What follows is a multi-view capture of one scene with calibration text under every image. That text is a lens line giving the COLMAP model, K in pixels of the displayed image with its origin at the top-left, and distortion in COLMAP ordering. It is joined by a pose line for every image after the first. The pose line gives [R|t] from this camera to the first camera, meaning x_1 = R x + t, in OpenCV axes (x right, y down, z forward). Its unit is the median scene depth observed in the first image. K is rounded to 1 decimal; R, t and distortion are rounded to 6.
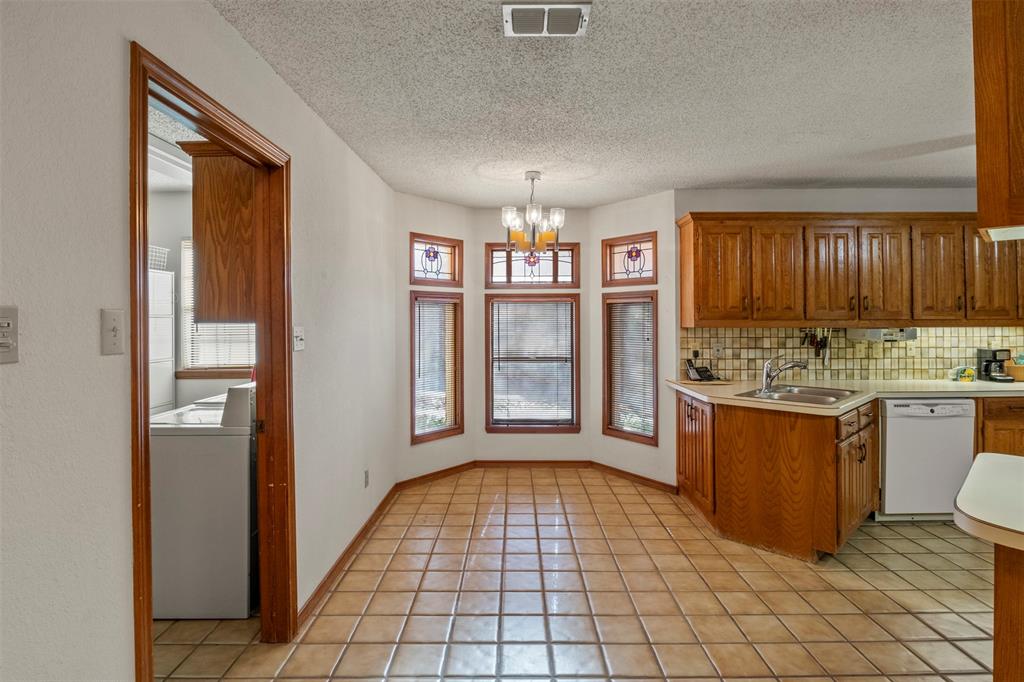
lens RADIAL K [[513.8, 0, 506.8], [0, 513.8, 318.6], [0, 0, 1]] dist [-0.015985, -0.001248]
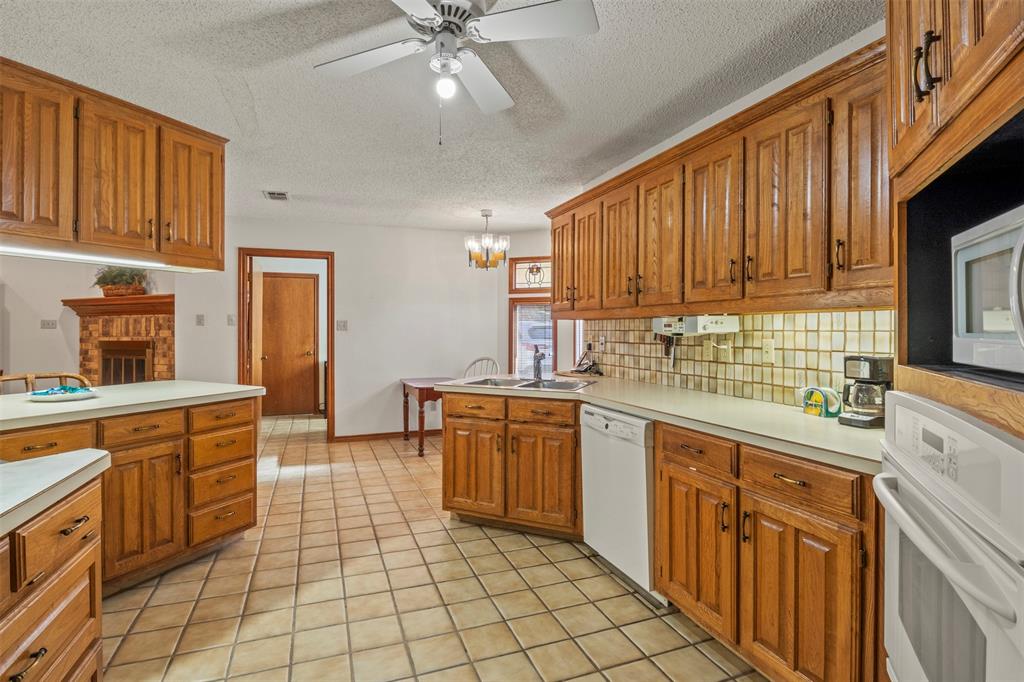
lens RADIAL K [[513.8, 0, 509.3], [0, 513.8, 333.3], [0, 0, 1]] dist [-0.015985, -0.001248]
pose [[0.366157, 0.008825, -0.930511, 1.250978], [0.004687, 0.999925, 0.011327, 0.031071], [0.930541, -0.008509, 0.366089, 0.498001]]
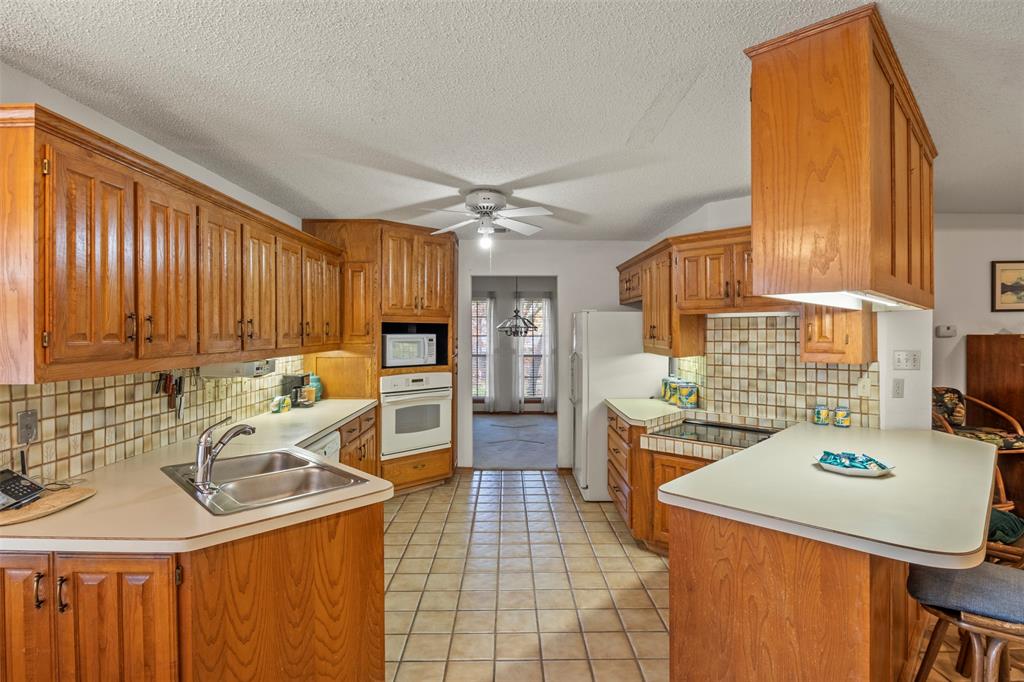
lens RADIAL K [[513.8, 0, 512.5], [0, 513.8, 333.0], [0, 0, 1]] dist [-0.015985, -0.001248]
pose [[-0.022460, -0.002237, 0.999745, -0.050774], [-0.007736, 0.999968, 0.002063, -0.026779], [-0.999718, -0.007688, -0.022476, 0.584813]]
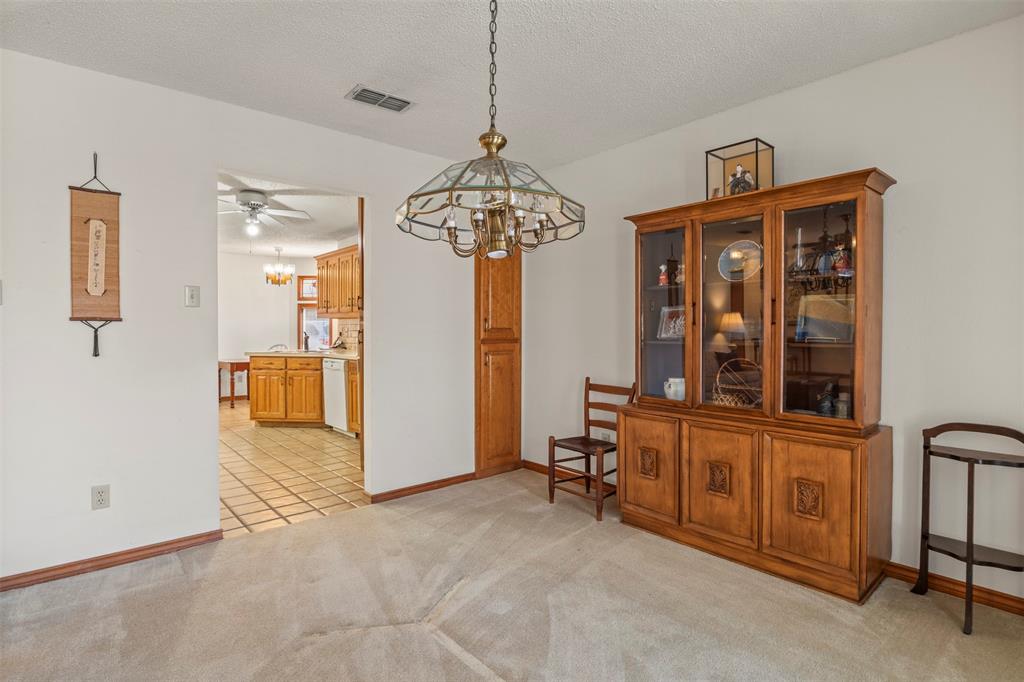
lens RADIAL K [[513.8, 0, 513.9], [0, 513.8, 338.9], [0, 0, 1]] dist [-0.015985, -0.001248]
pose [[0.671828, 0.014045, -0.740574, 2.094745], [0.003223, 0.999755, 0.021885, 0.049868], [0.740700, -0.017089, 0.671619, 0.261896]]
